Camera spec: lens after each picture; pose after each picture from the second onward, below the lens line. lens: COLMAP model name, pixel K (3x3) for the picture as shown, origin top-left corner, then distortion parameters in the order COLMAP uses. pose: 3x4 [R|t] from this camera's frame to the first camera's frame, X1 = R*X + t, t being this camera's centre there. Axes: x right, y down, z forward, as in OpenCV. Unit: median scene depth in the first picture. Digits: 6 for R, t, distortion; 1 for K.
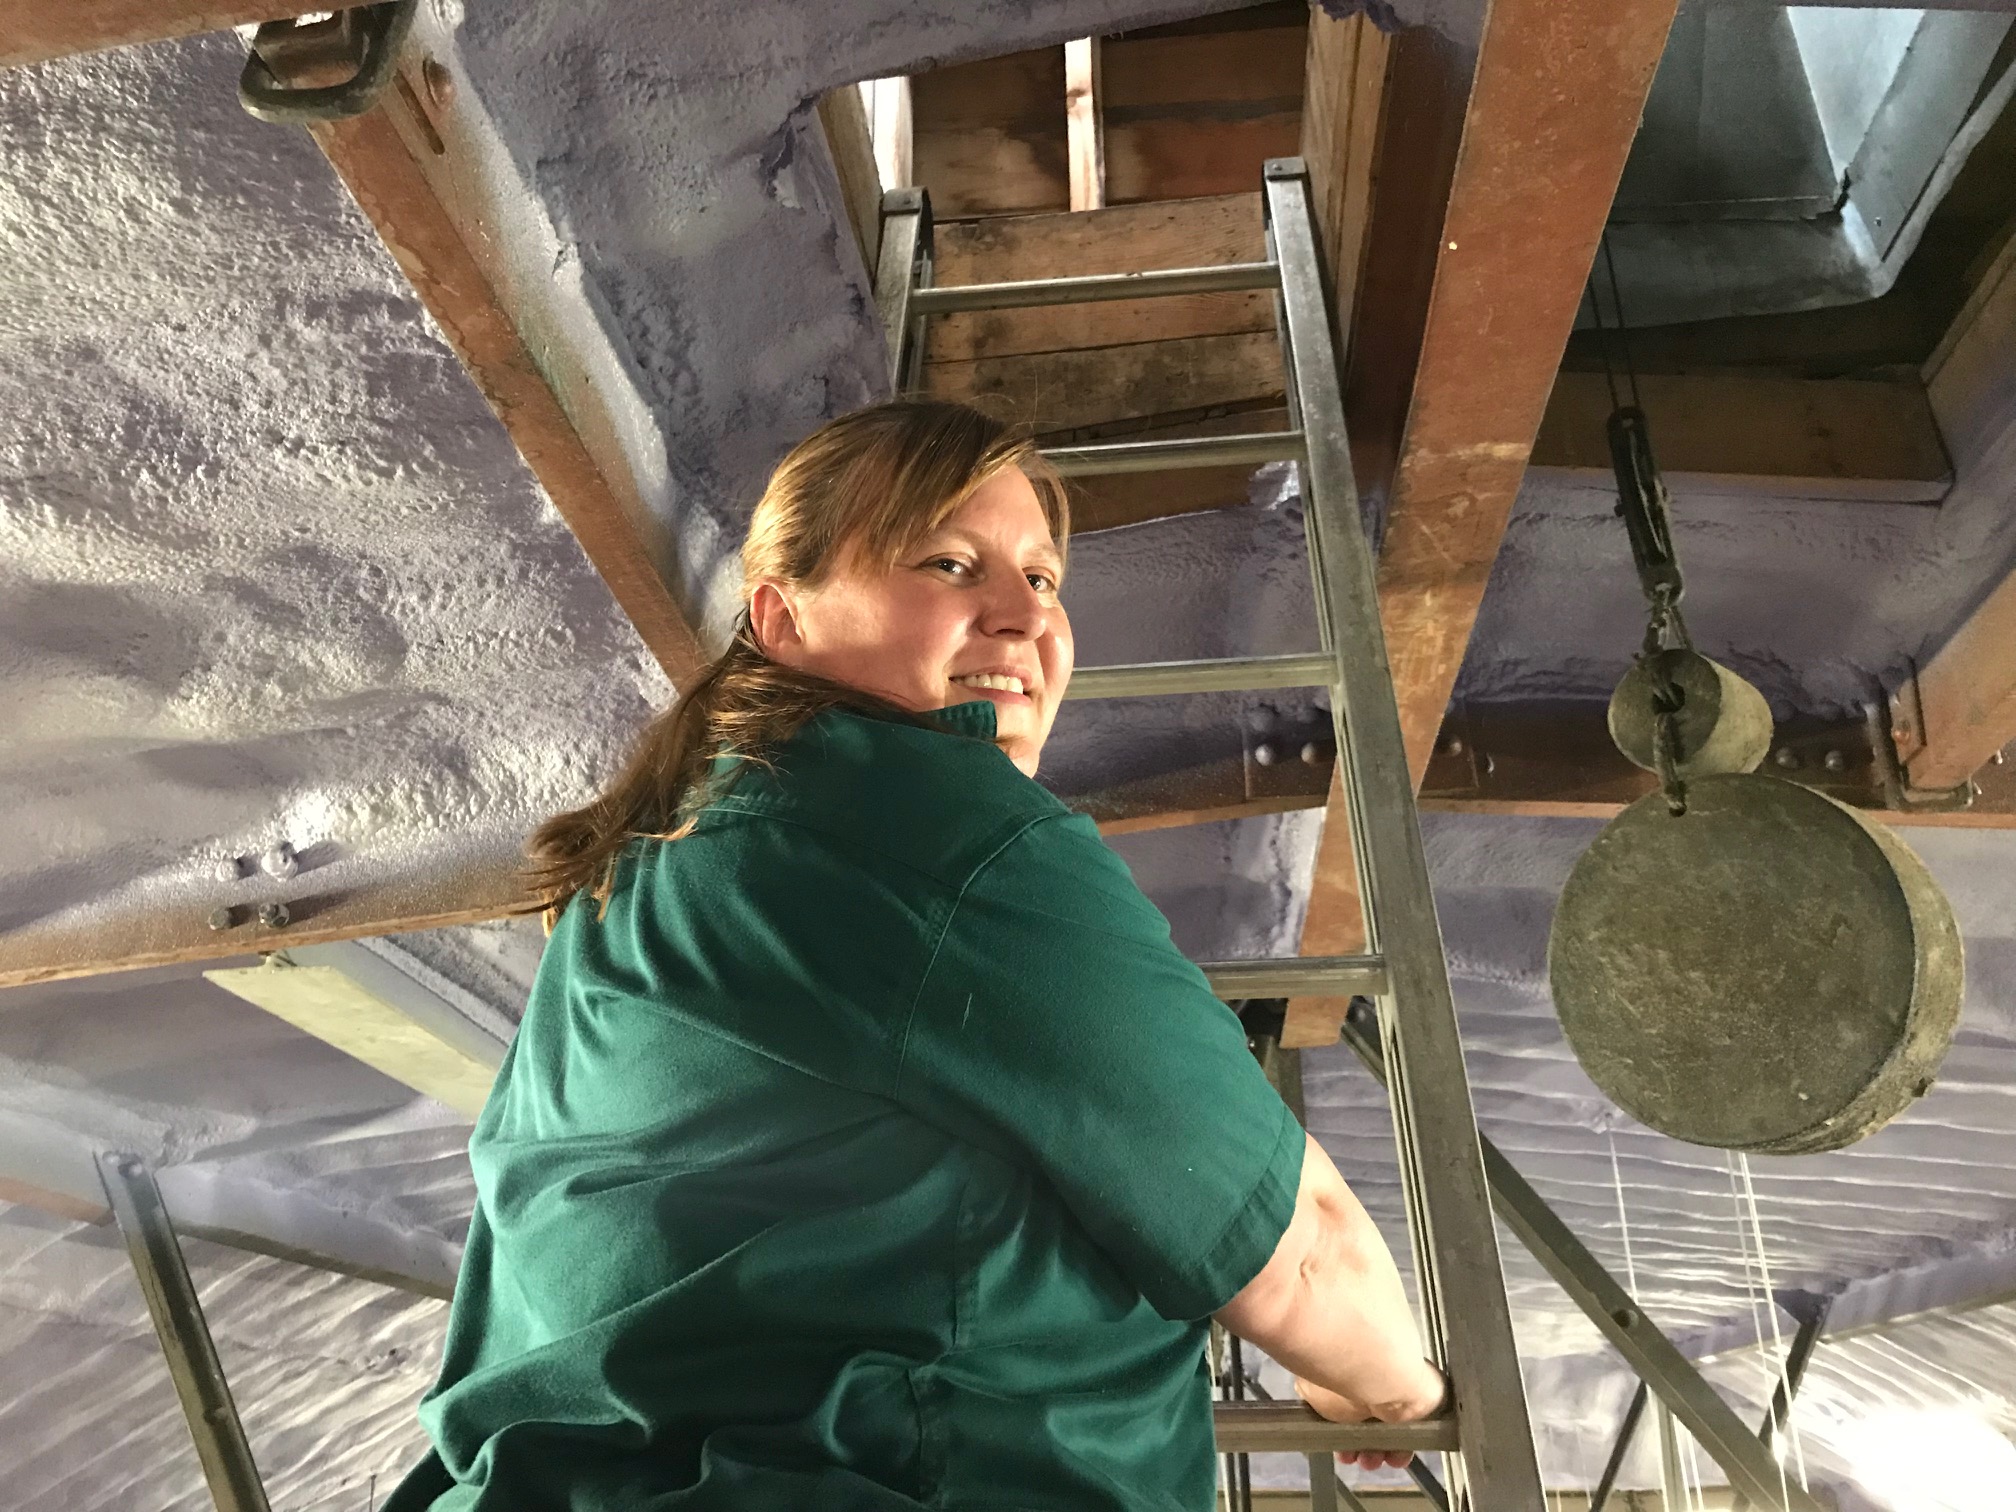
lens RADIAL K [[1653.3, 0, 1008.0], [0, 1653.3, 756.0], [0, 0, 1]] dist [0.001544, 0.051168]
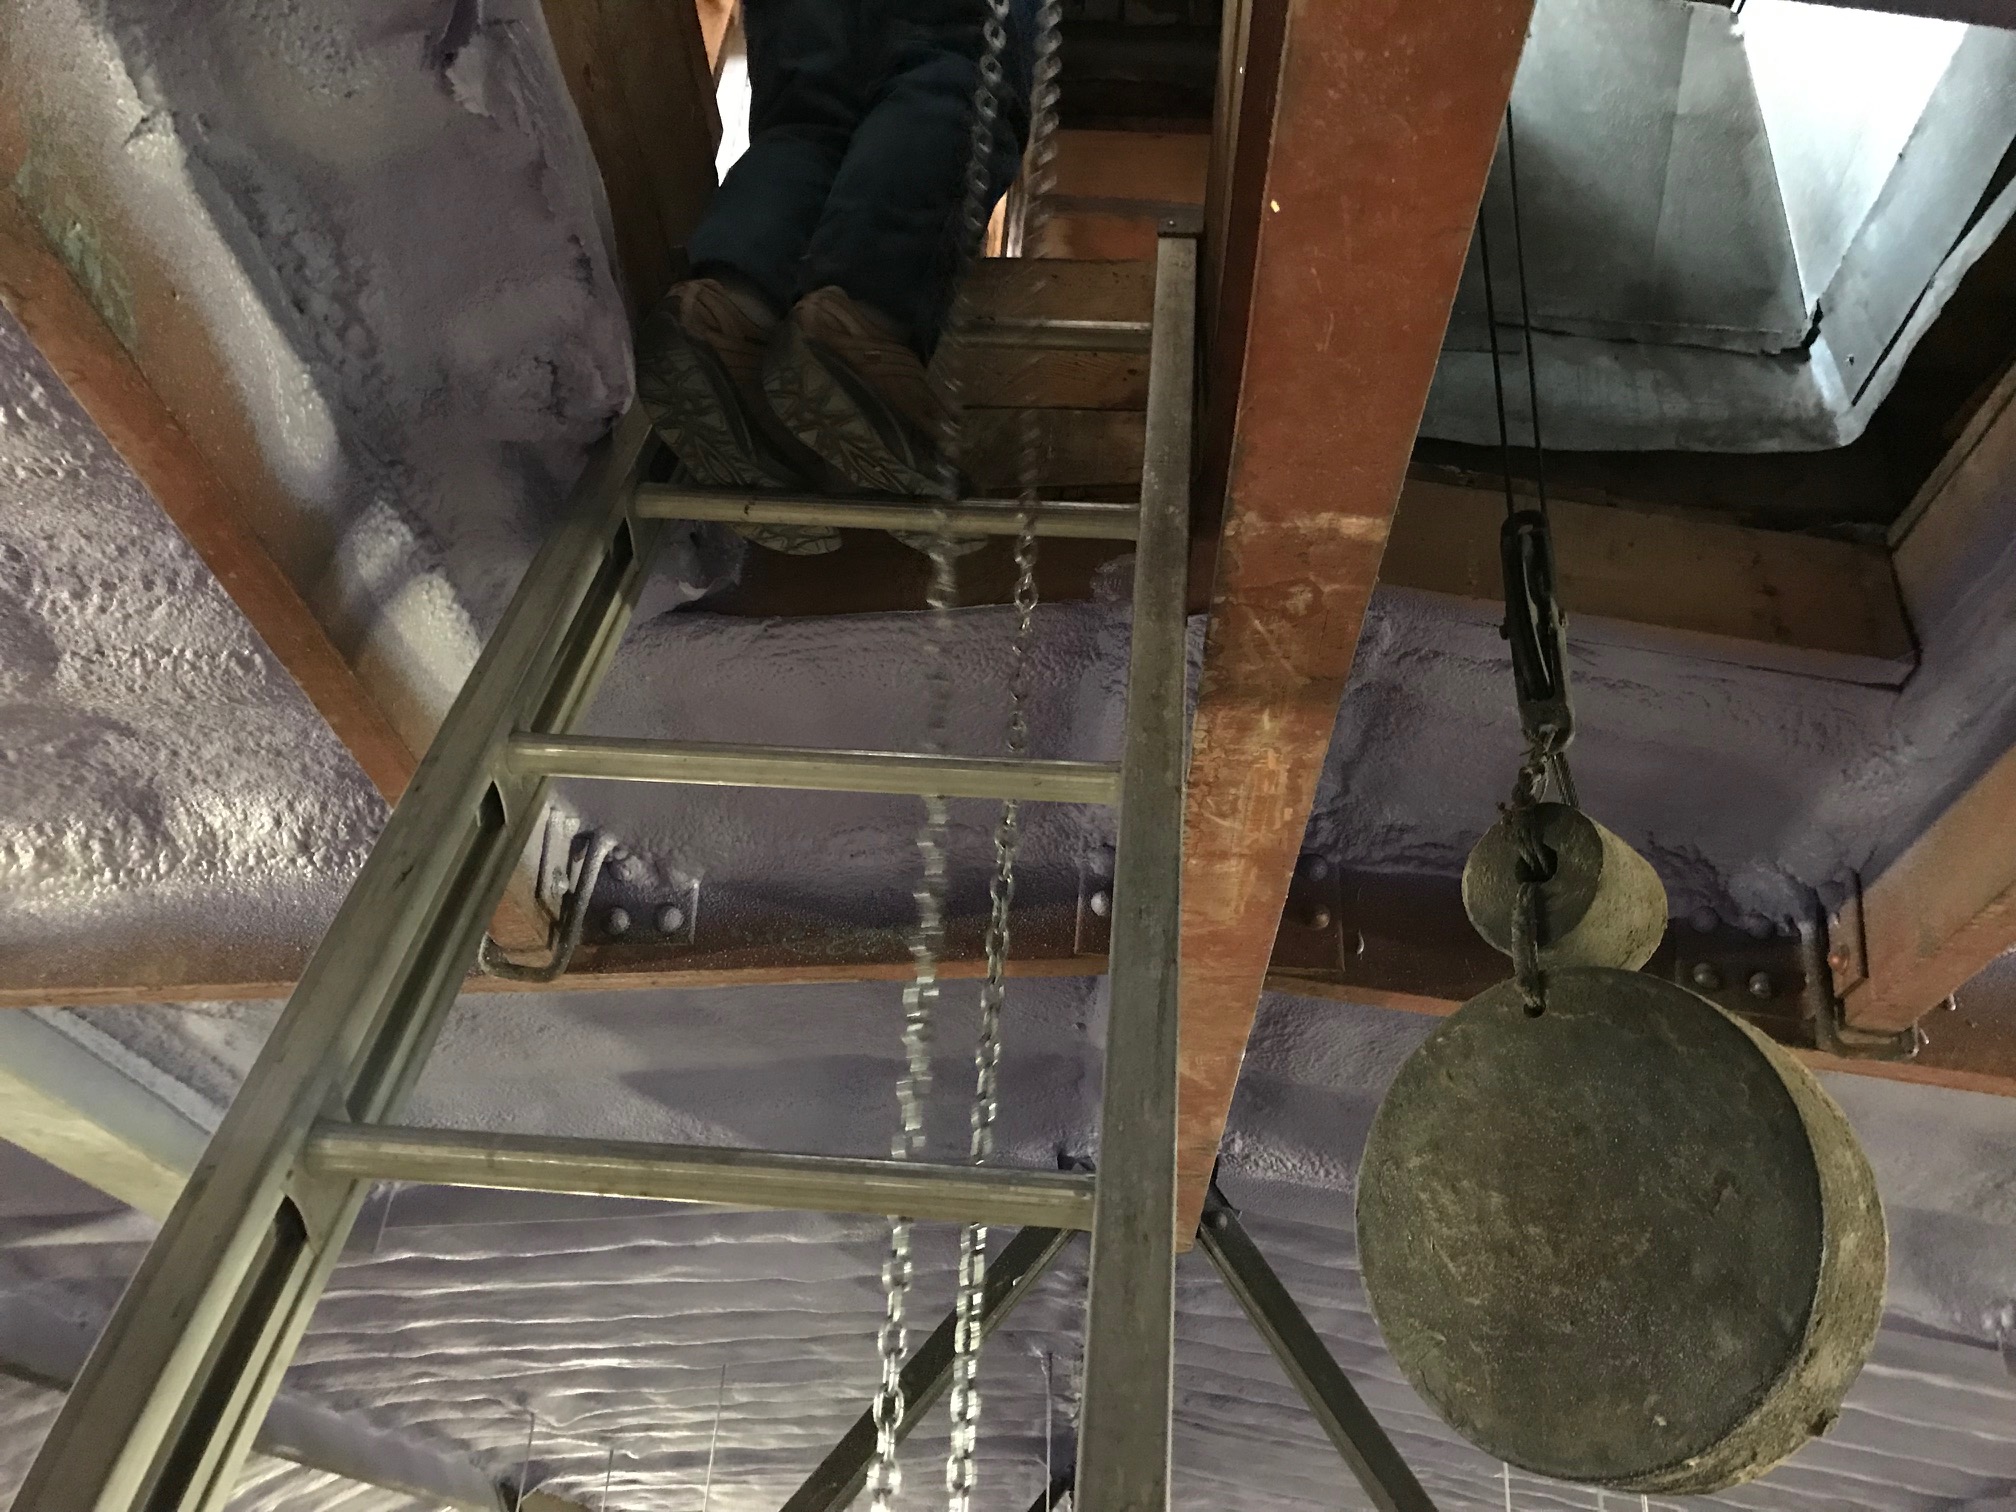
lens RADIAL K [[1634.4, 0, 1003.9], [0, 1634.4, 784.9], [0, 0, 1]] dist [0.054362, -0.051974]
pose [[0.993859, 0.110041, 0.011649, 0.105885], [-0.108792, 0.990927, -0.078916, 0.012586], [-0.020228, 0.077164, 0.996813, 0.180401]]
